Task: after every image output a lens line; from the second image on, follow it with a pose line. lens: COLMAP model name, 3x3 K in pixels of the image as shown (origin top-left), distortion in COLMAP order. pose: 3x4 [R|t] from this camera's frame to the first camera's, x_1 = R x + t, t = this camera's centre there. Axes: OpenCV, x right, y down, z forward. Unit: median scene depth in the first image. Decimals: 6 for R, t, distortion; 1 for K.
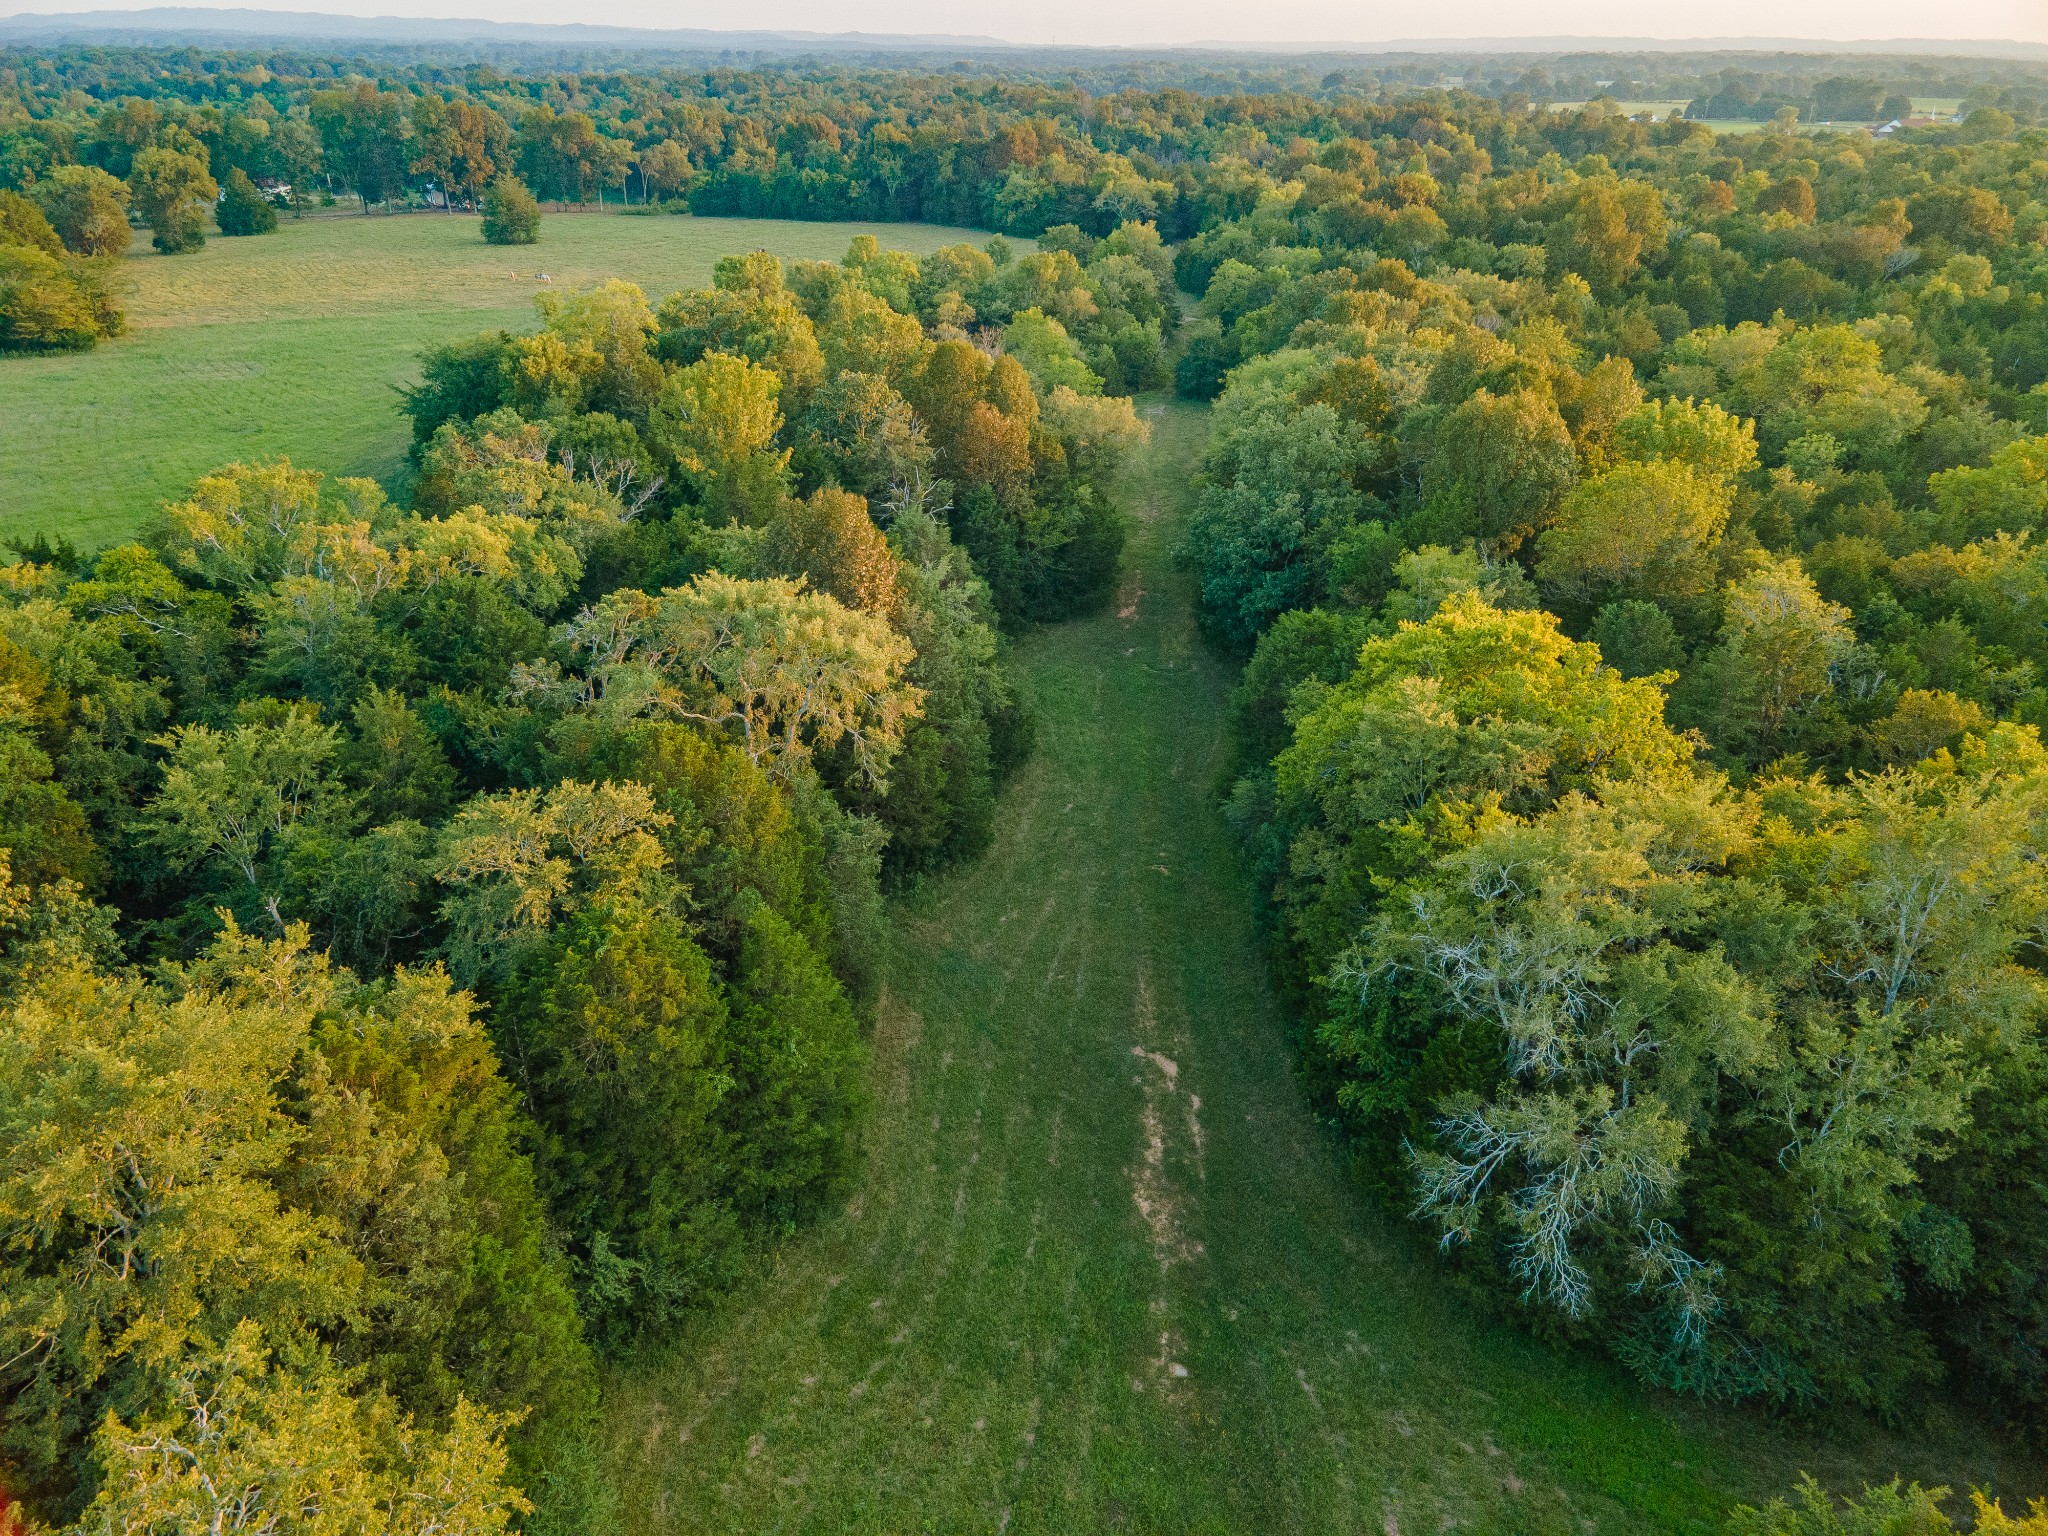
lens RADIAL K [[1499.1, 0, 1020.6], [0, 1499.1, 777.4], [0, 0, 1]] dist [0.006250, 0.047968]
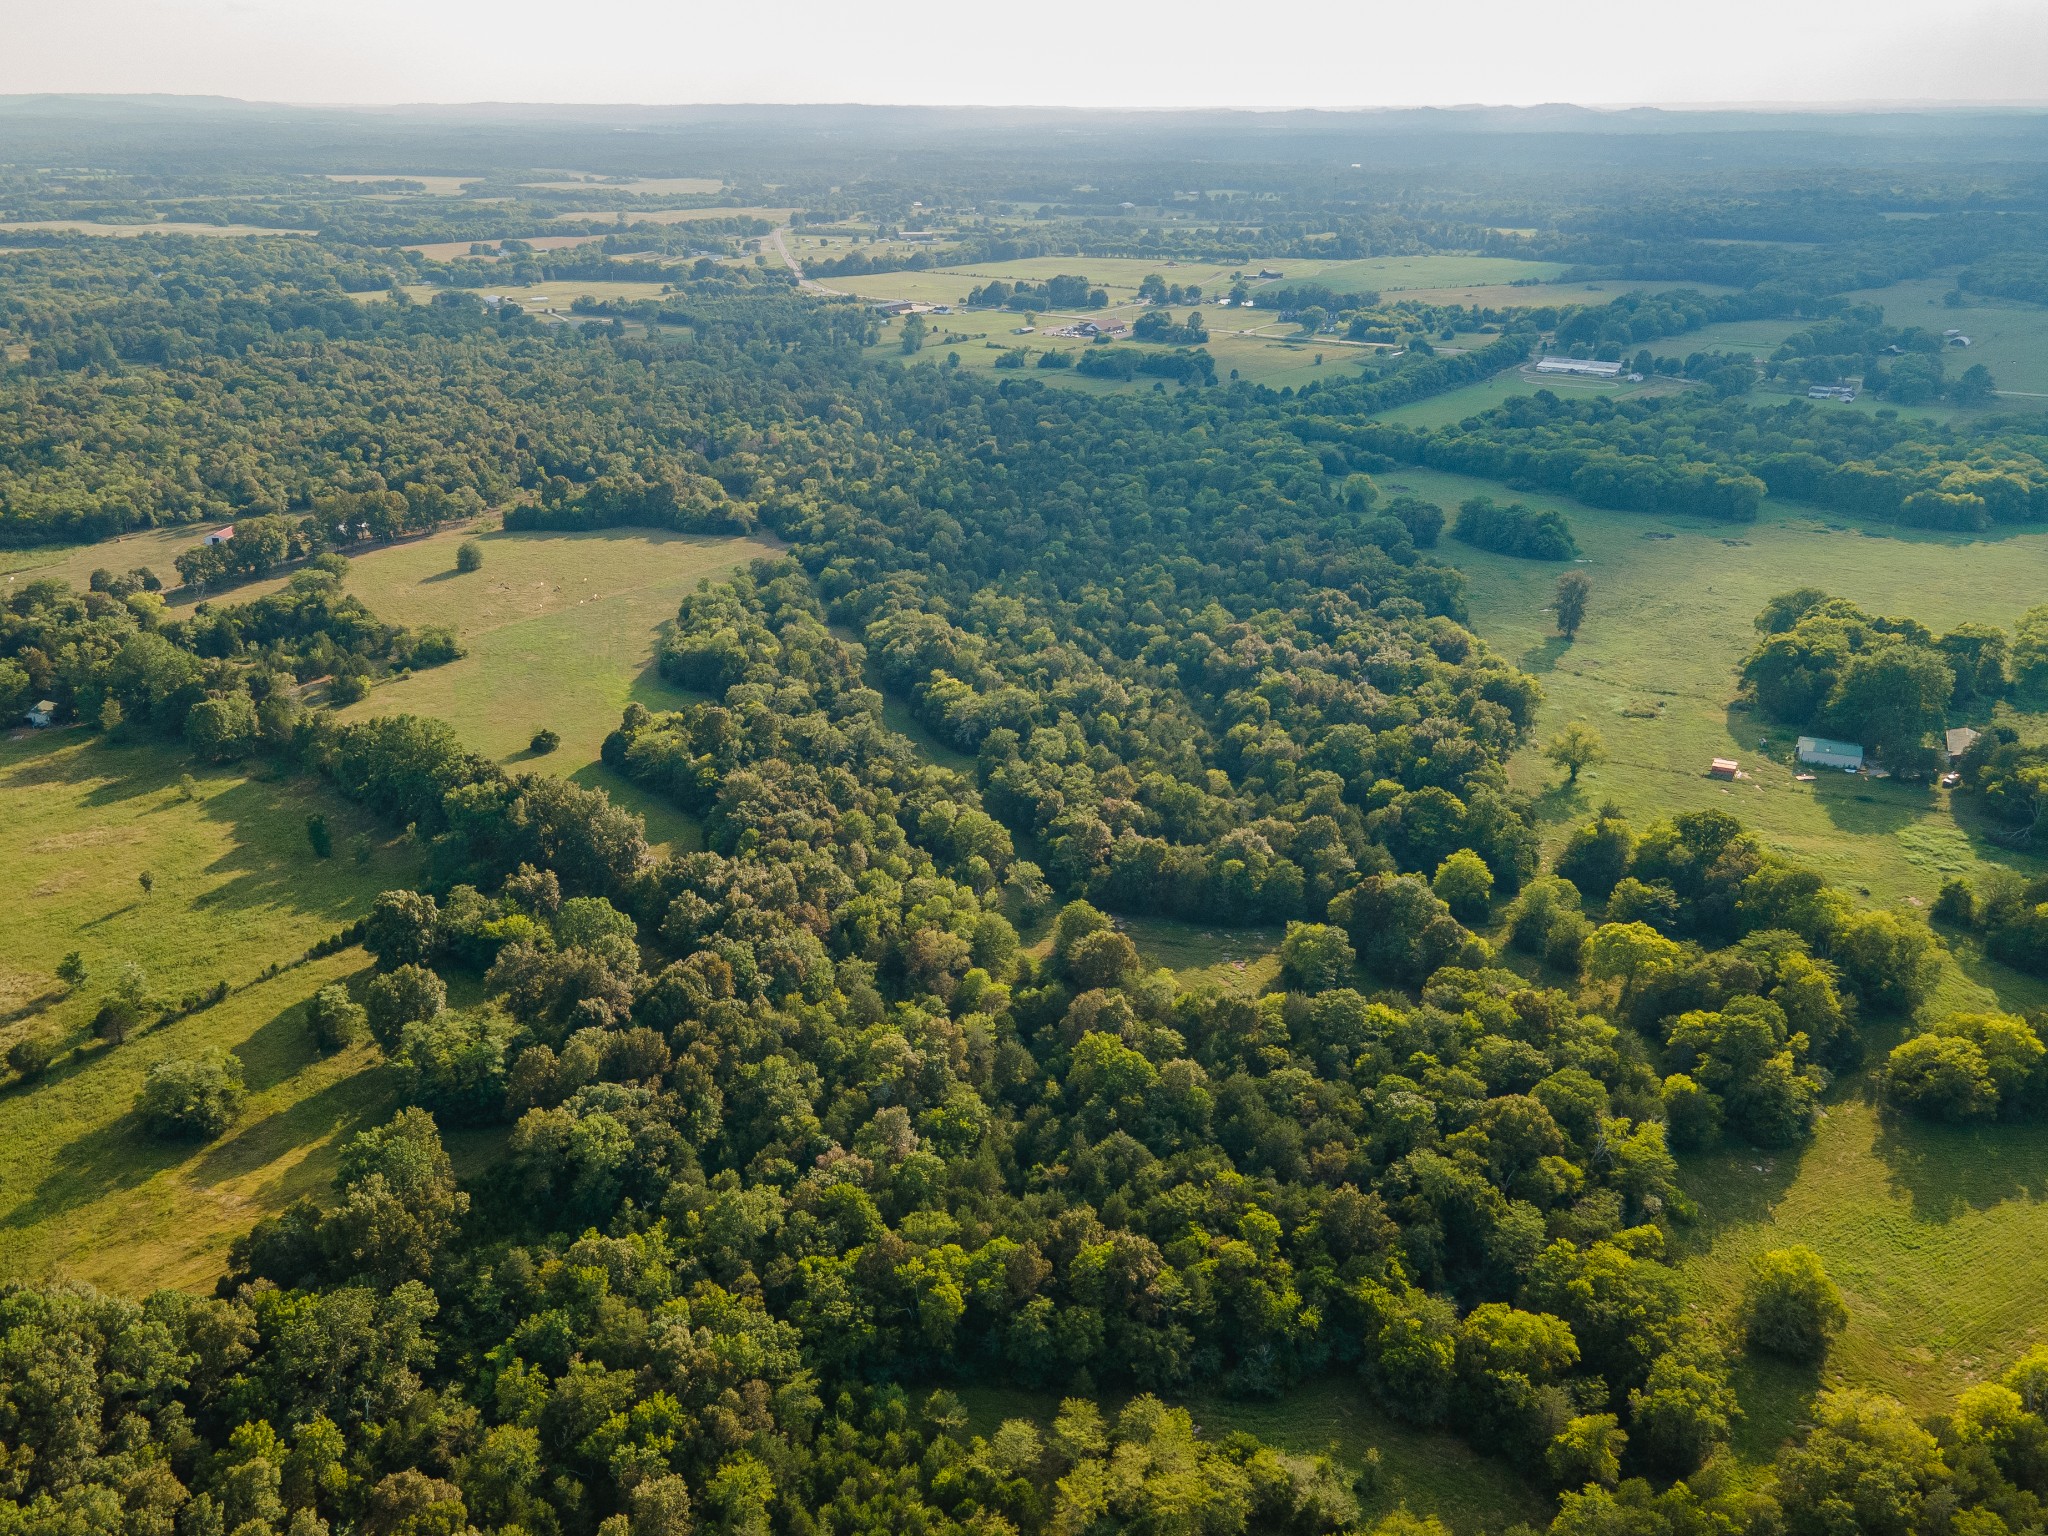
lens RADIAL K [[1623.9, 0, 1020.2], [0, 1623.9, 769.7], [0, 0, 1]] dist [-0.002686, 0.083414]
pose [[0.914486, -0.157407, 0.372745, -0.463072], [0.180851, 0.983096, -0.028543, 0.118549], [-0.361952, 0.093513, 0.927495, -1.243510]]
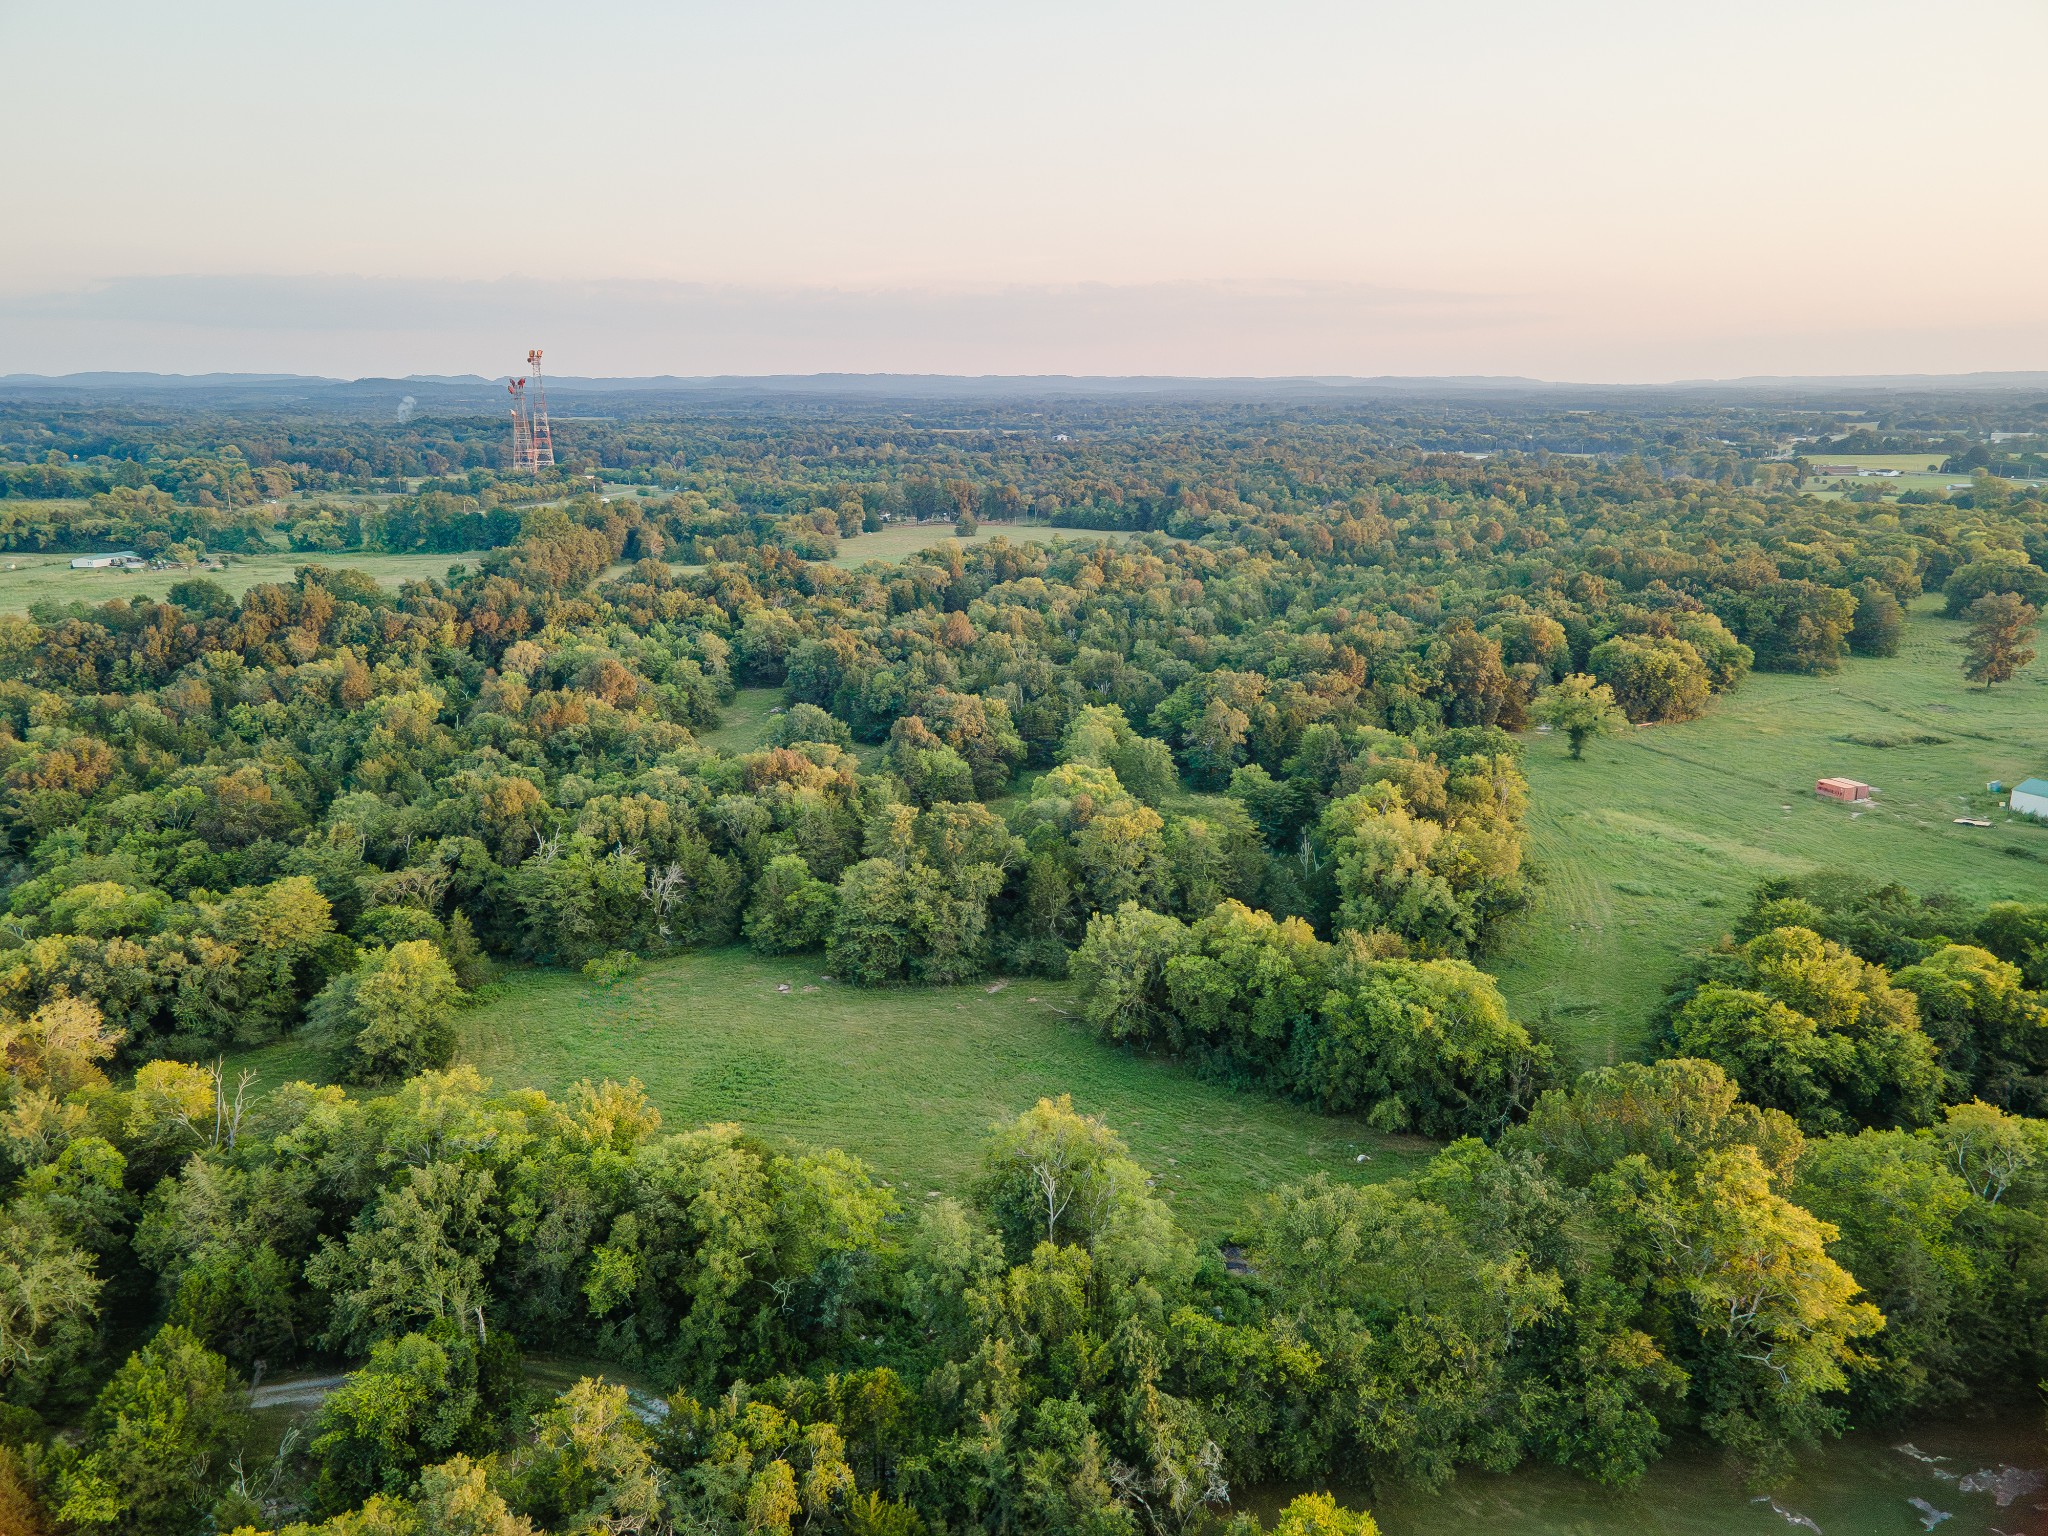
lens RADIAL K [[1499.1, 0, 1020.6], [0, 1499.1, 777.4], [0, 0, 1]] dist [0.006250, 0.047968]
pose [[0.942784, 0.074203, -0.325043, 0.512611], [-0.136737, 0.975211, -0.173975, 0.399514], [0.304076, 0.208466, 0.929559, -1.052973]]
